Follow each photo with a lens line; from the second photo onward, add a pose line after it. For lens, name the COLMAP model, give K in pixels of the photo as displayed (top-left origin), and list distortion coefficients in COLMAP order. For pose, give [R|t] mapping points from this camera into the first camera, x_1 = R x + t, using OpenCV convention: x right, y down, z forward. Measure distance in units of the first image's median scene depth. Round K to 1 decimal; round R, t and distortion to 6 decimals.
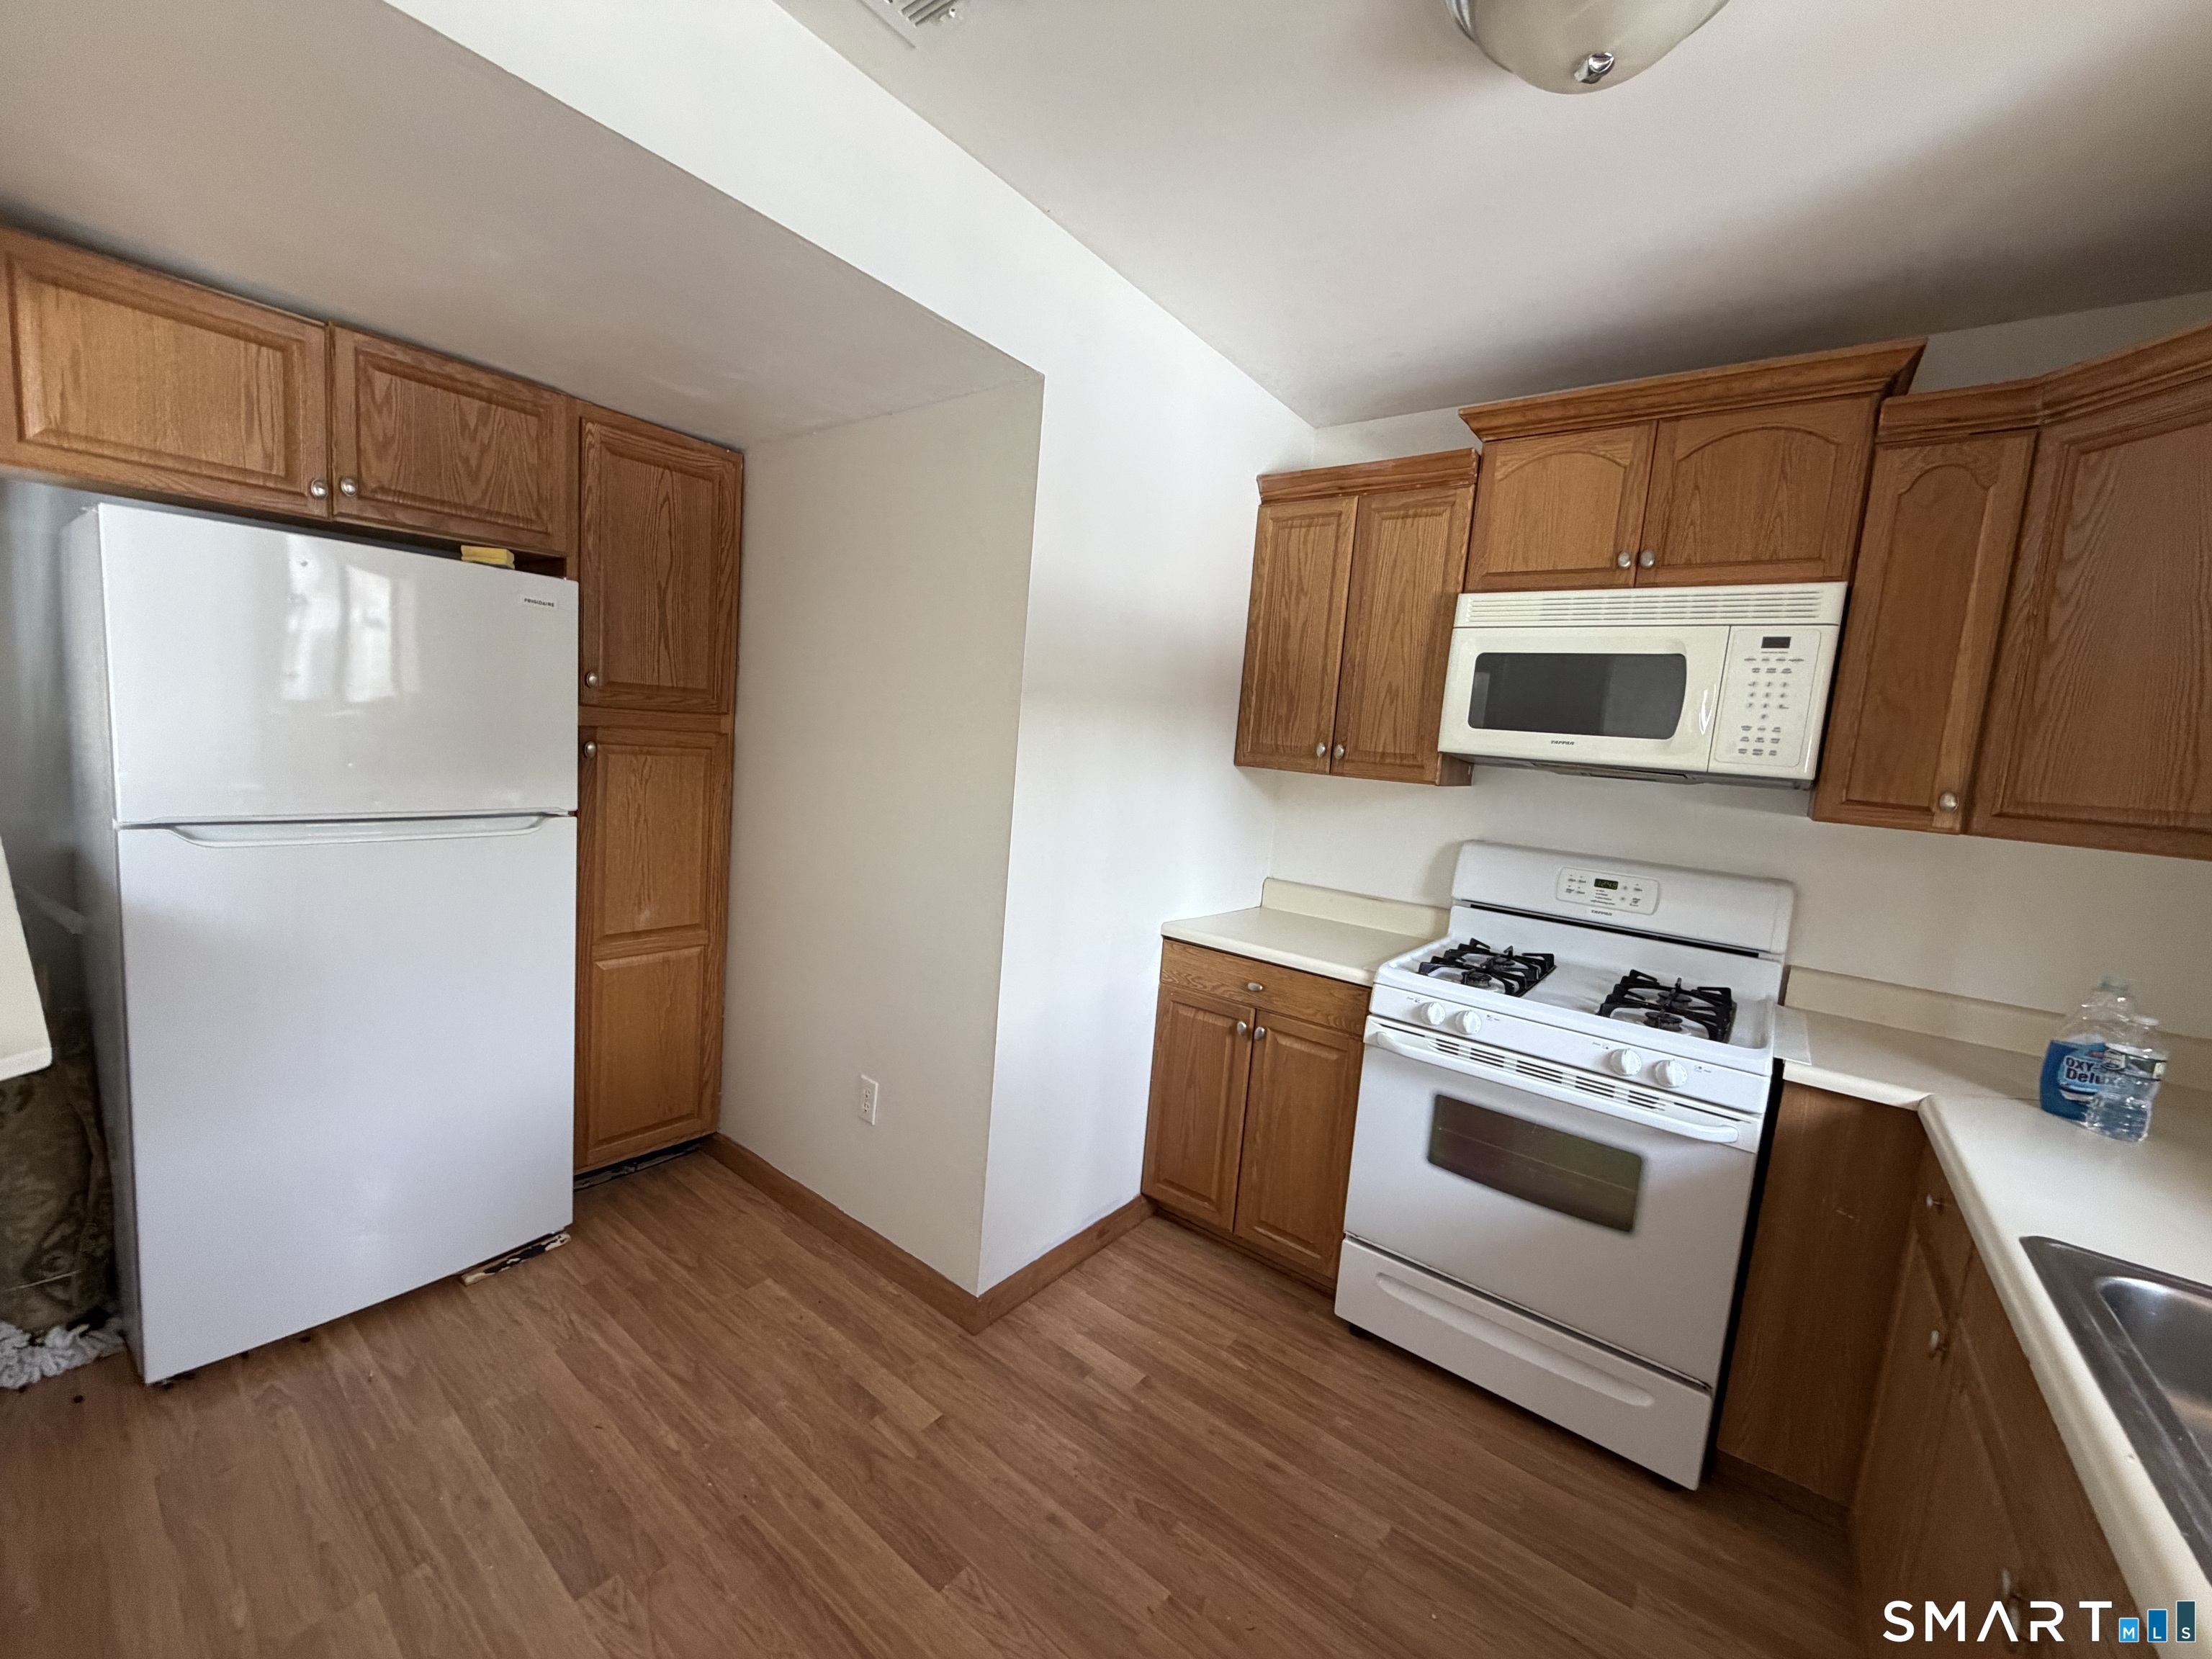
lens RADIAL K [[879.0, 0, 1100.0], [0, 879.0, 832.7], [0, 0, 1]] dist [-0.001122, -0.000373]
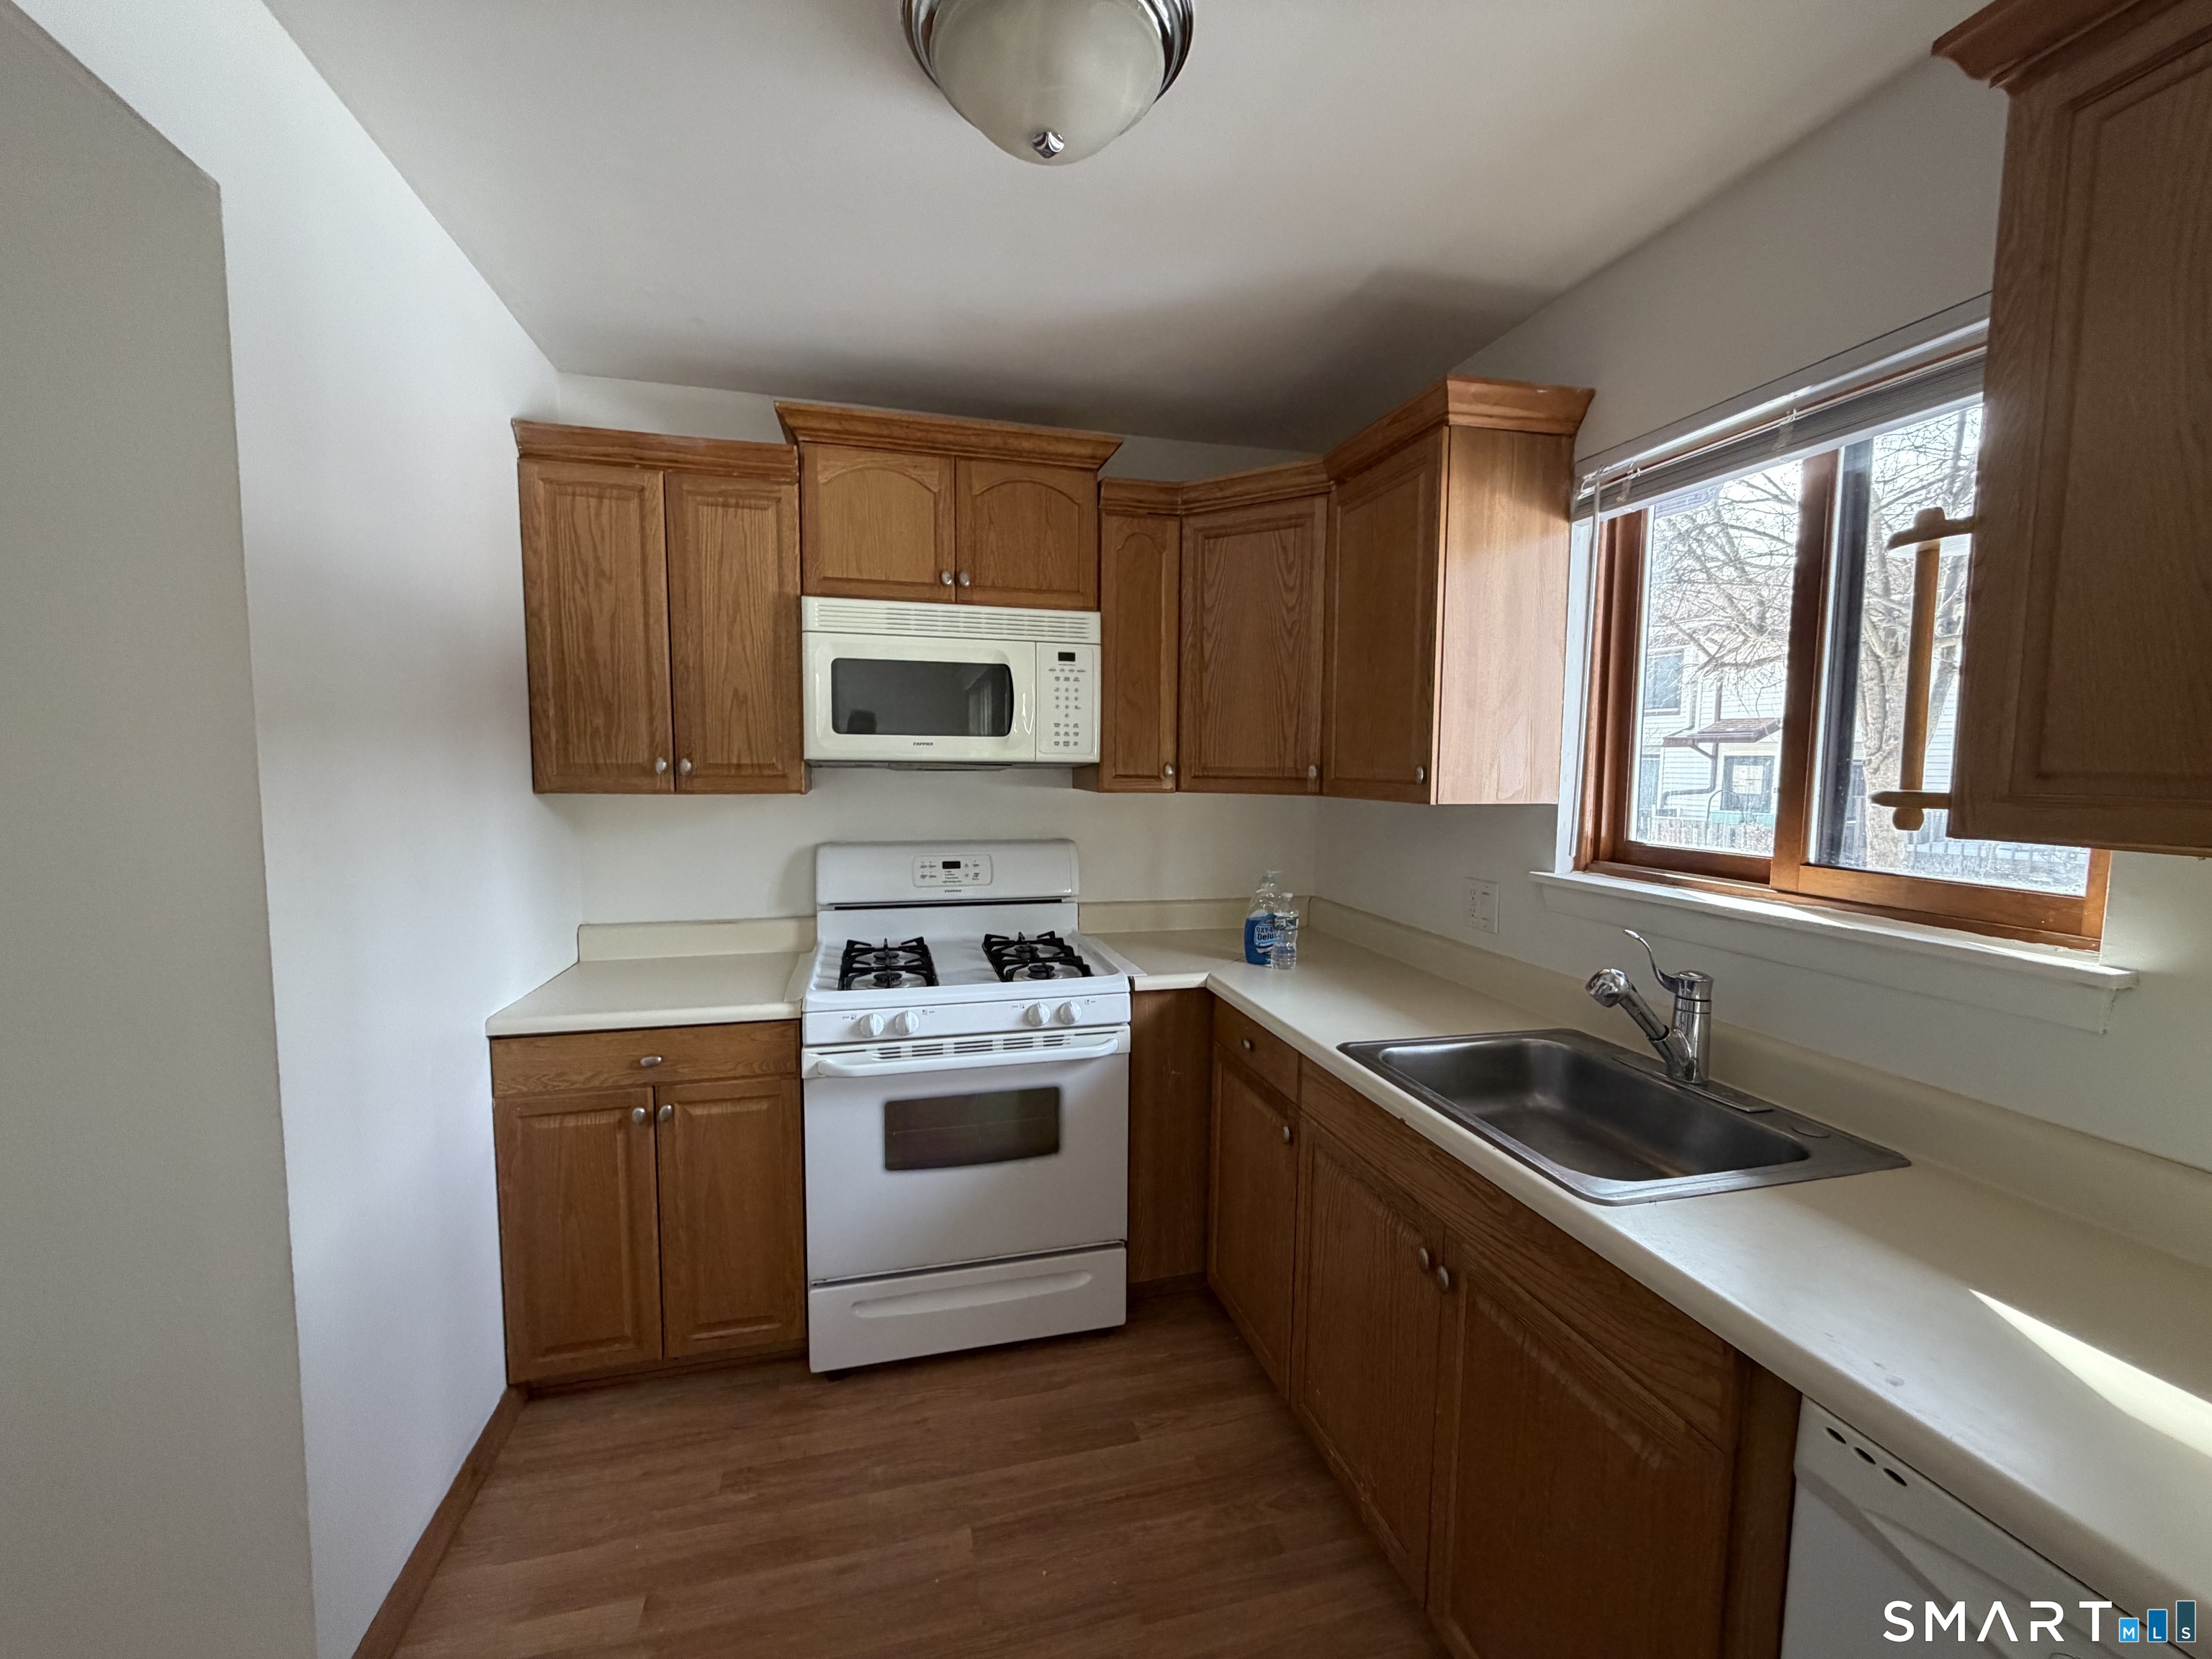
lens RADIAL K [[879.0, 0, 1100.0], [0, 879.0, 832.7], [0, 0, 1]] dist [-0.001122, -0.000373]
pose [[0.605845, -0.141796, 0.782845, -0.200886], [0.126779, 0.988622, 0.080954, -0.053988], [-0.785417, 0.050202, 0.616928, 0.167188]]
